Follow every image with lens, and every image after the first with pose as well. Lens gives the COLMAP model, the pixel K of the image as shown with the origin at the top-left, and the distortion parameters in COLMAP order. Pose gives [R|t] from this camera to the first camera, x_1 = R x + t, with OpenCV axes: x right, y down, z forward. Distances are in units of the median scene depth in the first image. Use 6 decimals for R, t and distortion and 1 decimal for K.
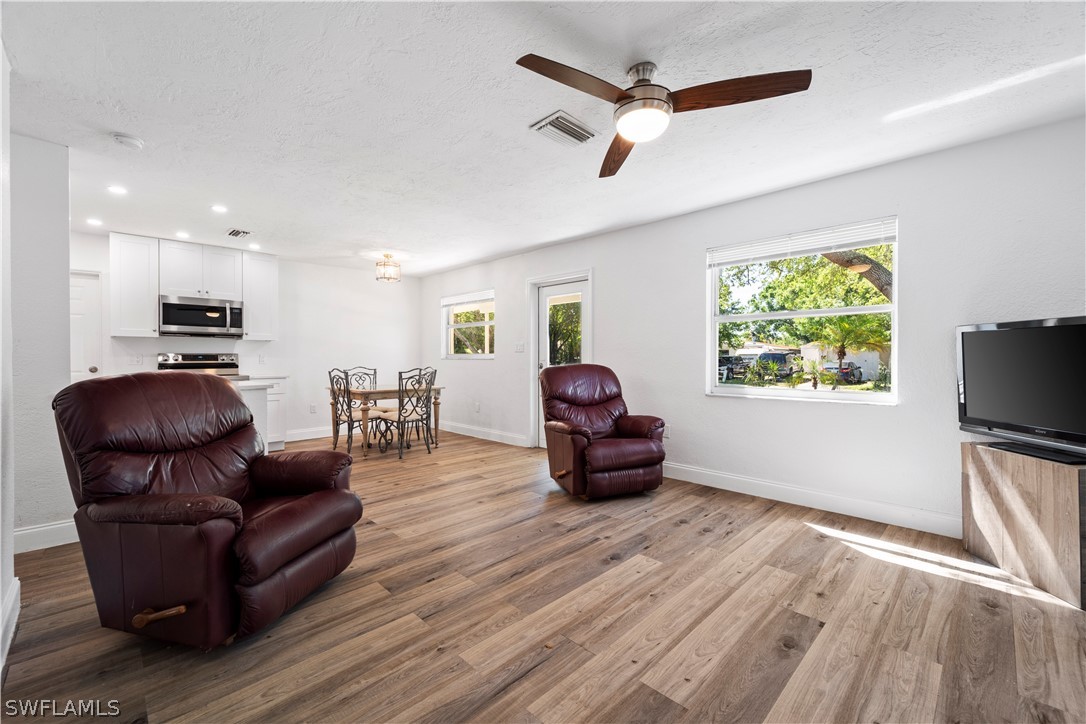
lens RADIAL K [[437.8, 0, 535.1], [0, 437.8, 368.1], [0, 0, 1]] dist [-0.001376, 0.000277]
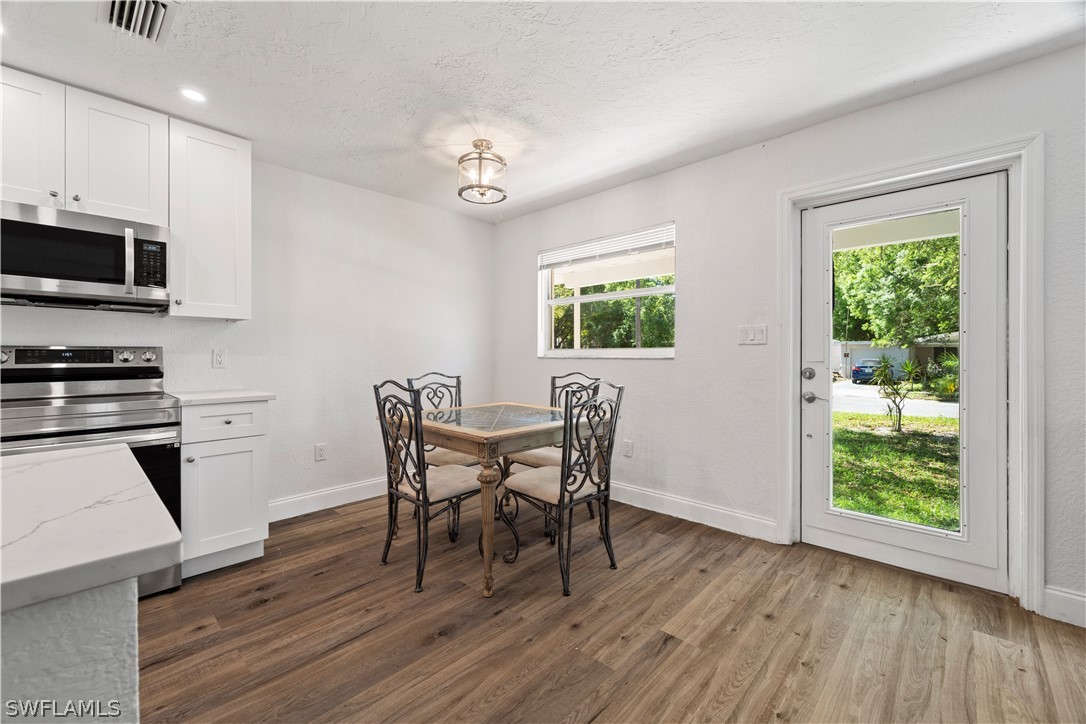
lens RADIAL K [[437.8, 0, 529.5], [0, 437.8, 357.0], [0, 0, 1]] dist [-0.001376, 0.000277]
pose [[0.999740, -0.000857, 0.022767, -0.533671], [0.001324, 0.999789, -0.020505, -0.022247], [-0.022745, 0.020530, 0.999530, 0.939039]]
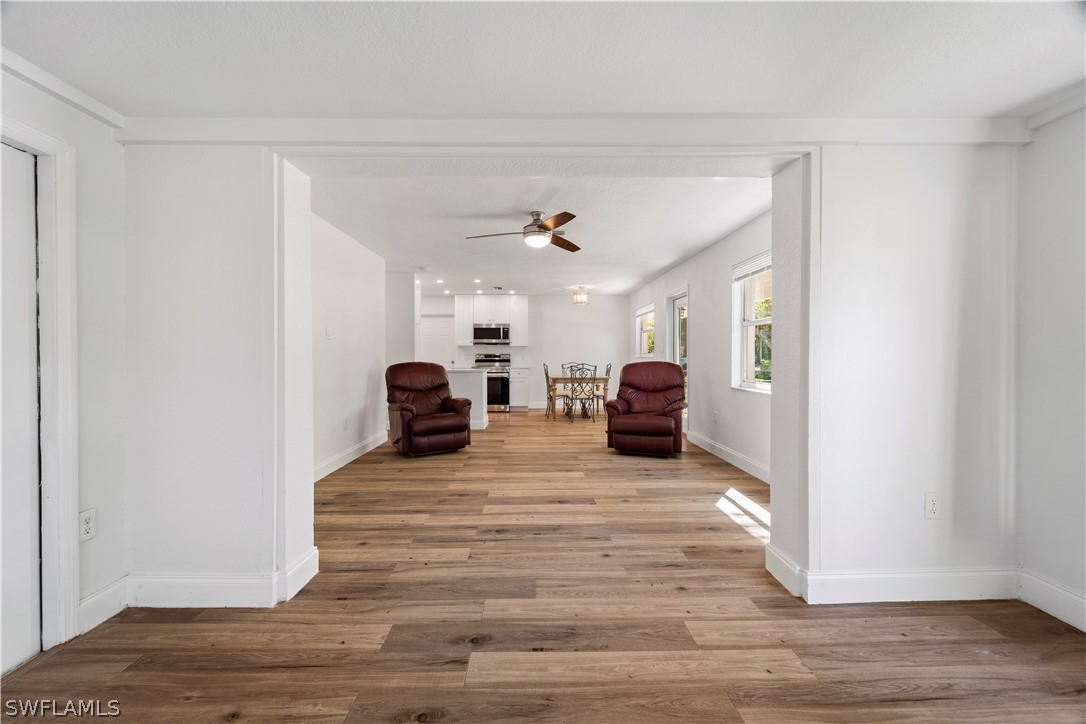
lens RADIAL K [[437.8, 0, 537.0], [0, 437.8, 355.6], [0, 0, 1]] dist [-0.001376, 0.000277]
pose [[0.722065, -0.002047, -0.691822, 1.022798], [-0.016472, 0.999661, -0.020150, 0.009328], [0.691629, 0.025946, 0.721787, -0.280325]]
